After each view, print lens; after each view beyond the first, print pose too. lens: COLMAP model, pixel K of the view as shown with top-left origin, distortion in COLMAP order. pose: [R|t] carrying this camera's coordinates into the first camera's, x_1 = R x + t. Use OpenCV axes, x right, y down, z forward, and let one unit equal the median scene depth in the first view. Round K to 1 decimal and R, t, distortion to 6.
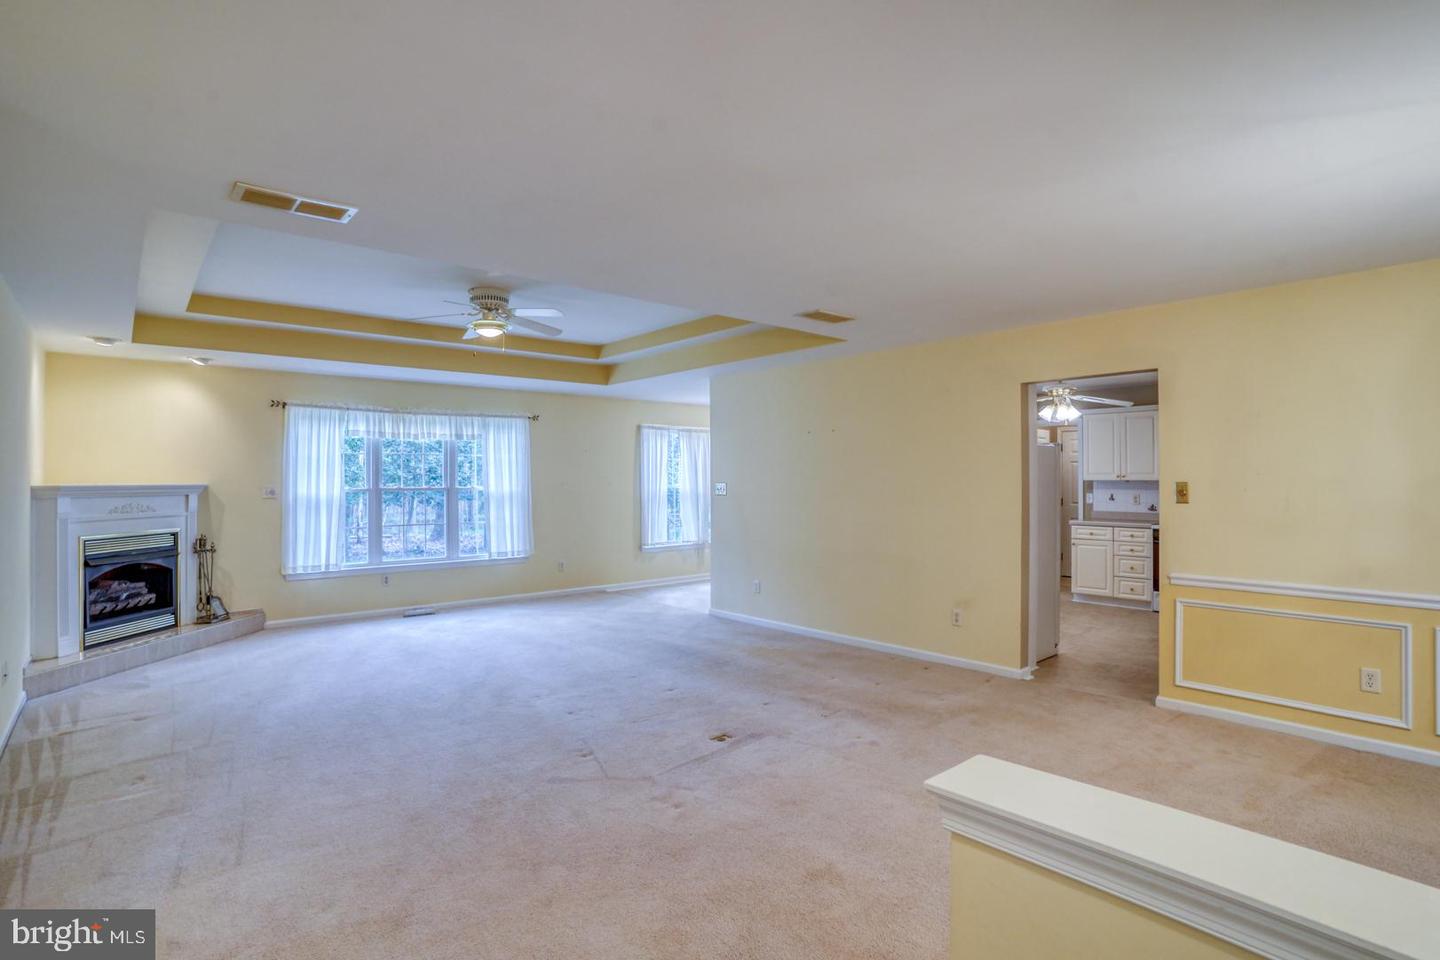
lens RADIAL K [[720.8, 0, 713.6], [0, 720.8, 475.5], [0, 0, 1]] dist [-0.079387, 0.042278]
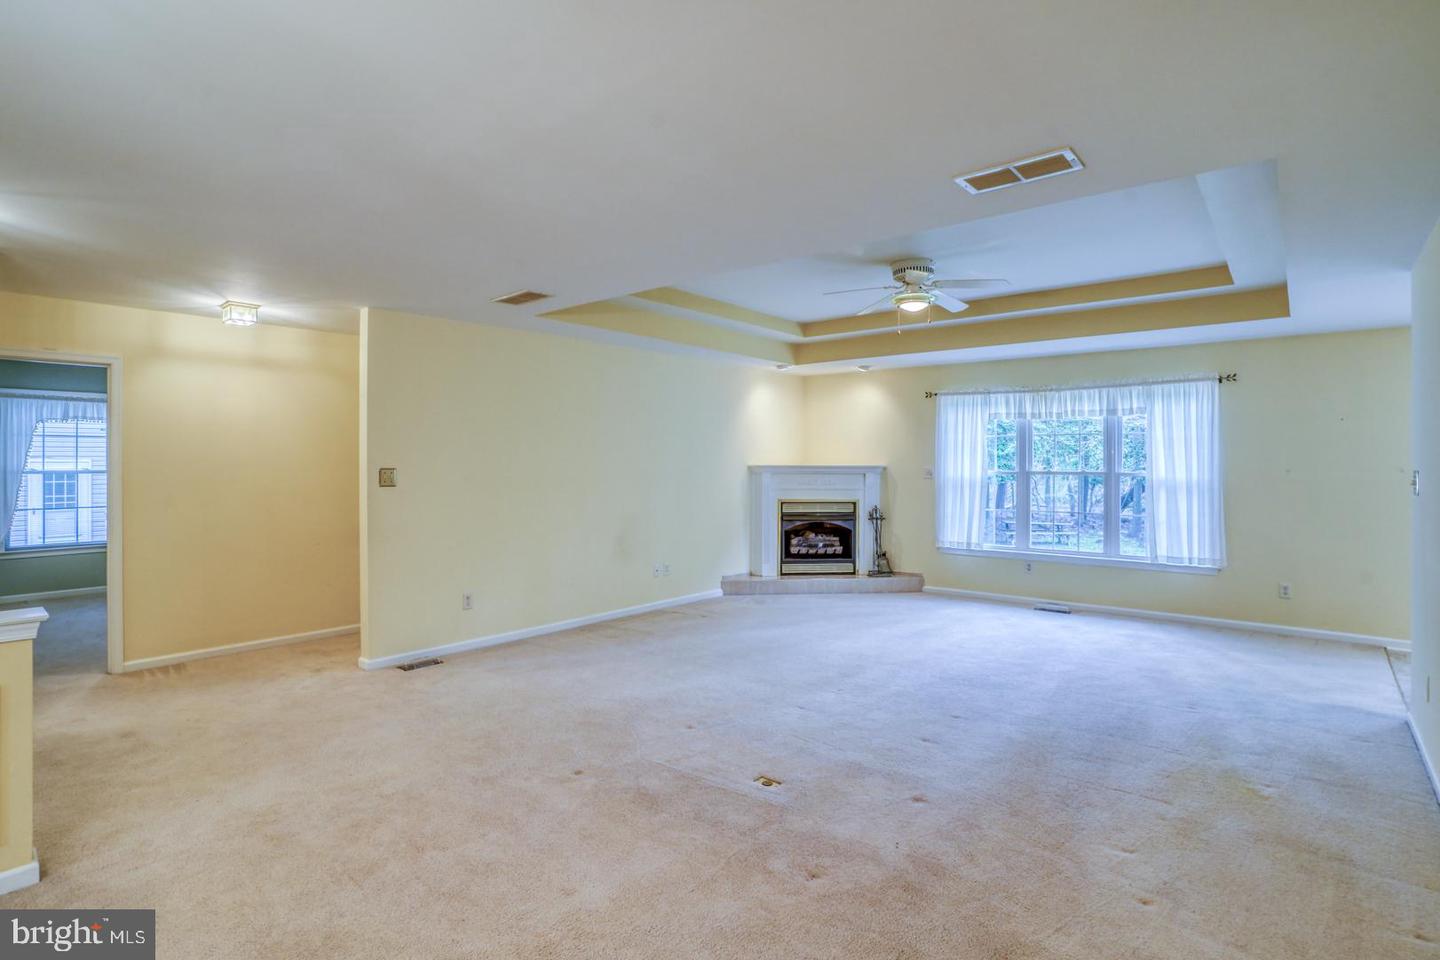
lens RADIAL K [[724.1, 0, 716.7], [0, 724.1, 468.5], [0, 0, 1]] dist [-0.079855, 0.041930]
pose [[0.157104, 0.011322, -0.987517, 0.443212], [0.001234, 0.999931, 0.011661, 0.002275], [0.987581, -0.003051, 0.157079, 0.455543]]
